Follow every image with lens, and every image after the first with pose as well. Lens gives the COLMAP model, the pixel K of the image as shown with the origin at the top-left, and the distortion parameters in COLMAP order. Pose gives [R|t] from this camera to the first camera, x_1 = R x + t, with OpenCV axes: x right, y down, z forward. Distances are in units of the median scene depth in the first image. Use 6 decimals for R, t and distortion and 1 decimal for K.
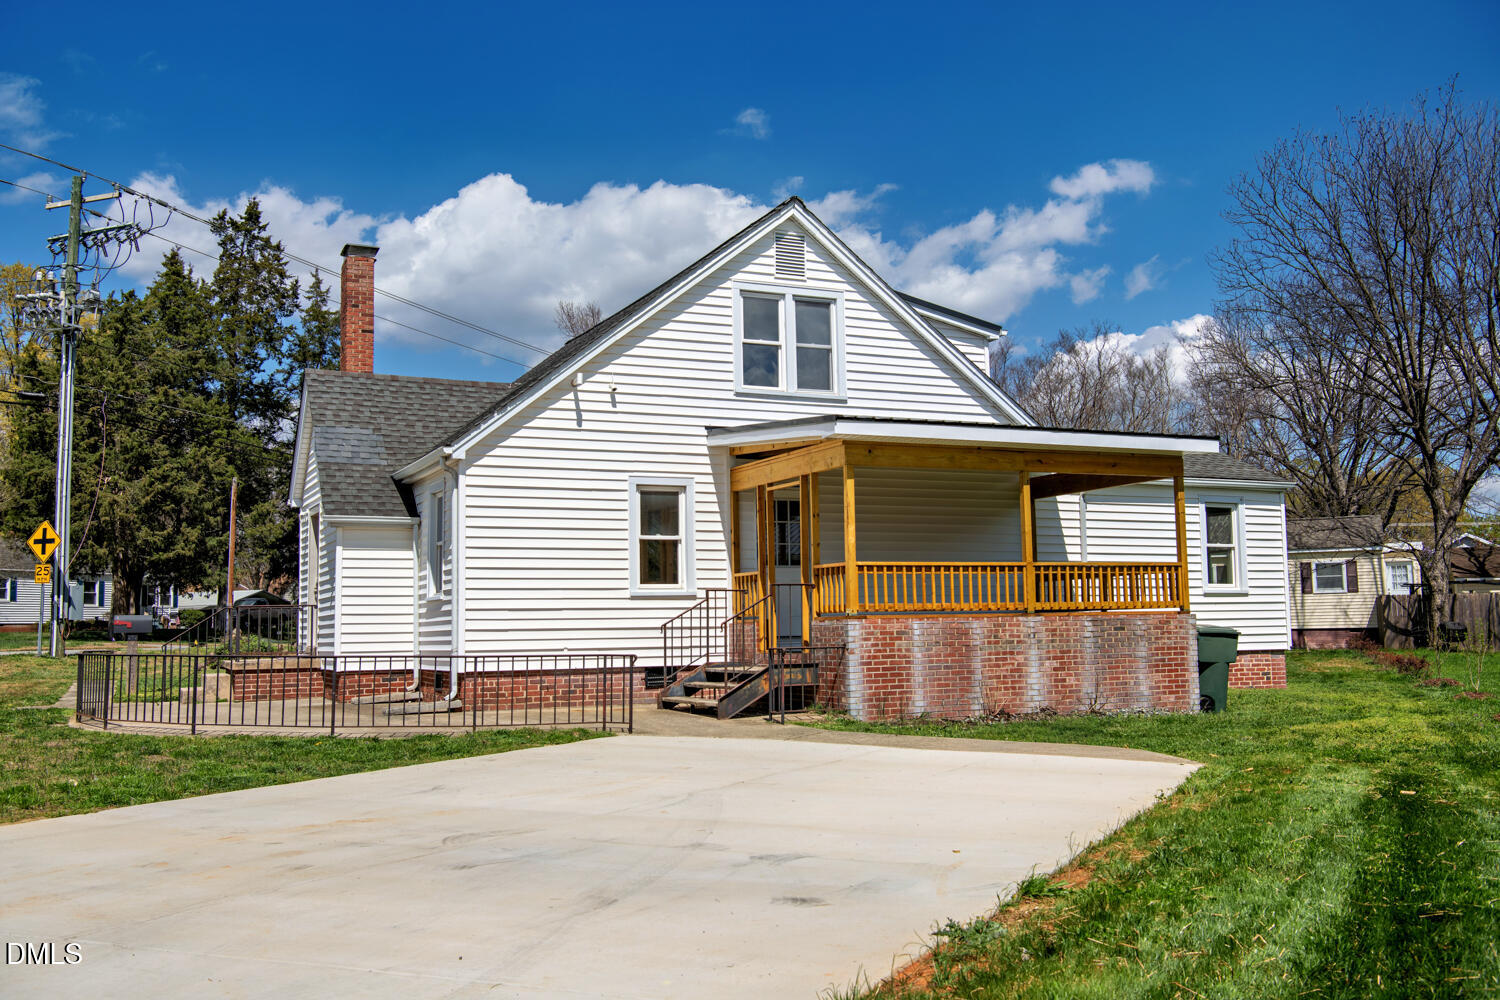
lens RADIAL K [[1434.1, 0, 758.8], [0, 1434.1, 498.8], [0, 0, 1]] dist [-0.010629, 0.000000]
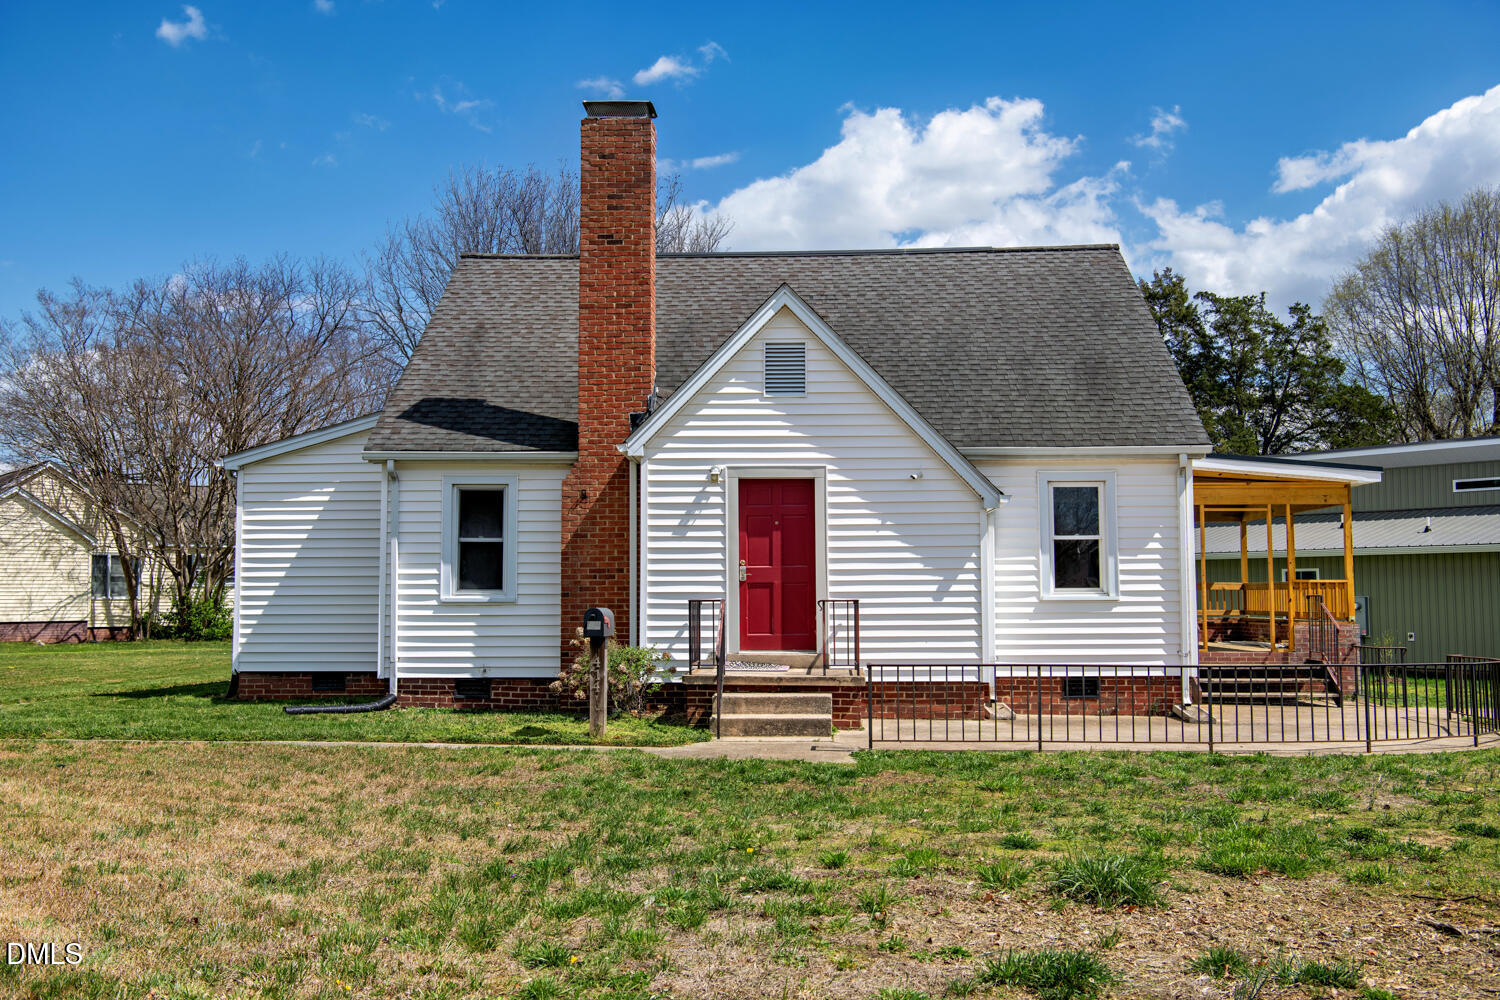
lens RADIAL K [[1434.1, 0, 765.0], [0, 1434.1, 507.3], [0, 0, 1]] dist [-0.010629, 0.000000]
pose [[0.446619, 0.076102, 0.891482, -1.101162], [-0.087807, 0.995294, -0.040974, 0.064894], [-0.890405, -0.059979, 0.451200, 0.744685]]
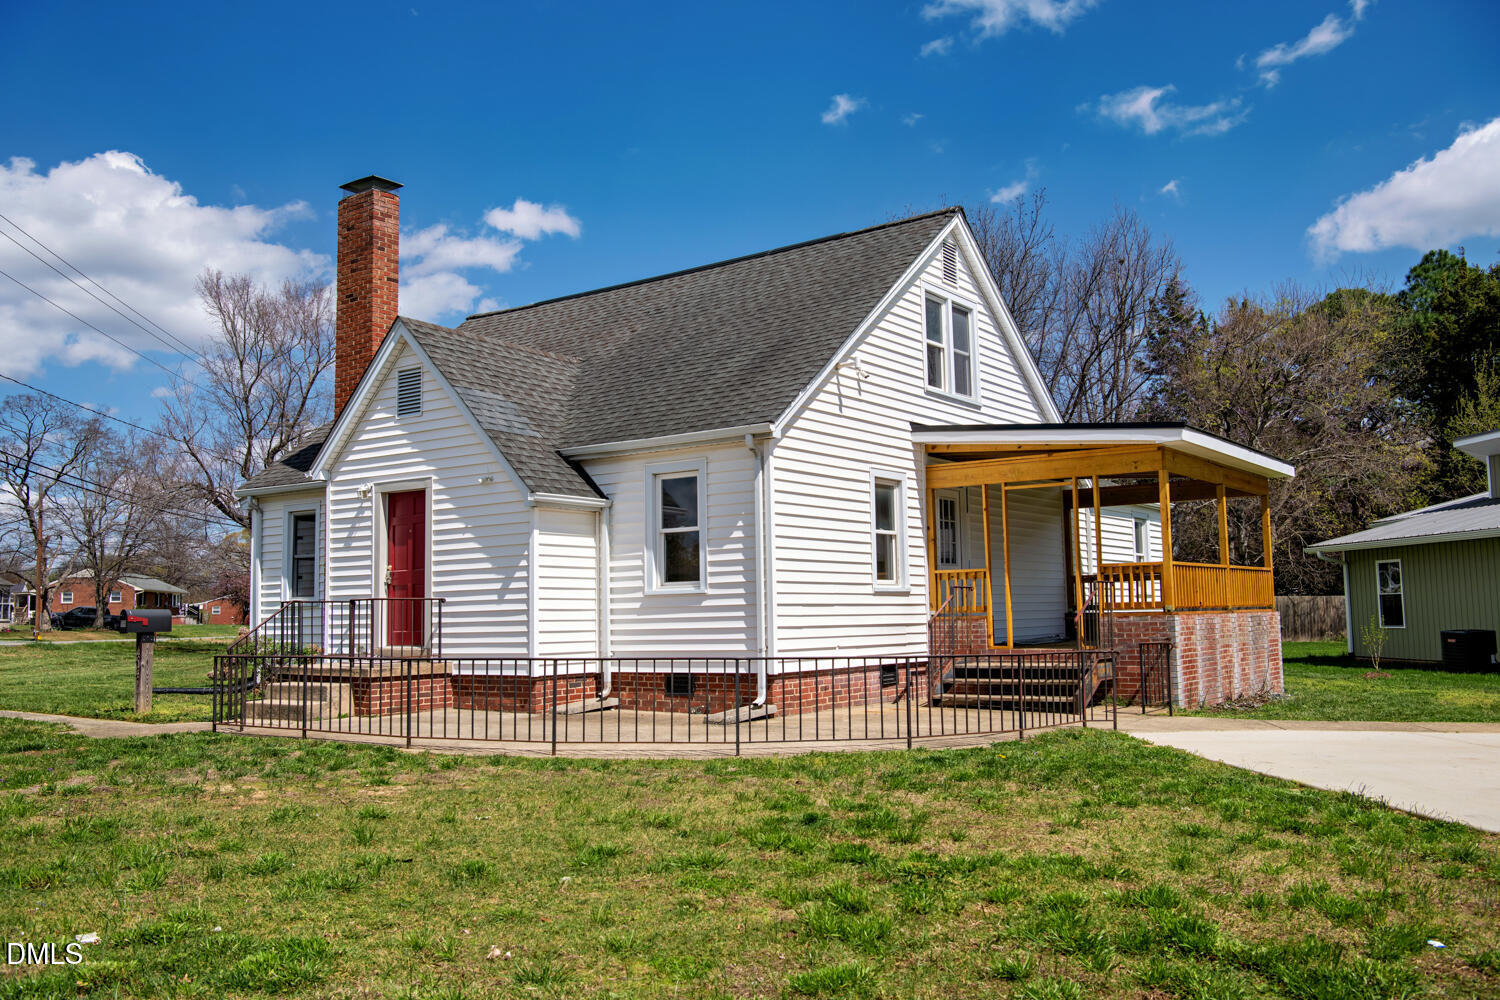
lens RADIAL K [[1310.2, 0, 753.1], [0, 1310.2, 491.7], [0, 0, 1]] dist [-0.039600, 0.003793]
pose [[0.866993, 0.049852, 0.495821, -0.571953], [-0.042521, 0.998755, -0.026069, 0.025733], [-0.496503, 0.001519, 0.868033, 0.262273]]
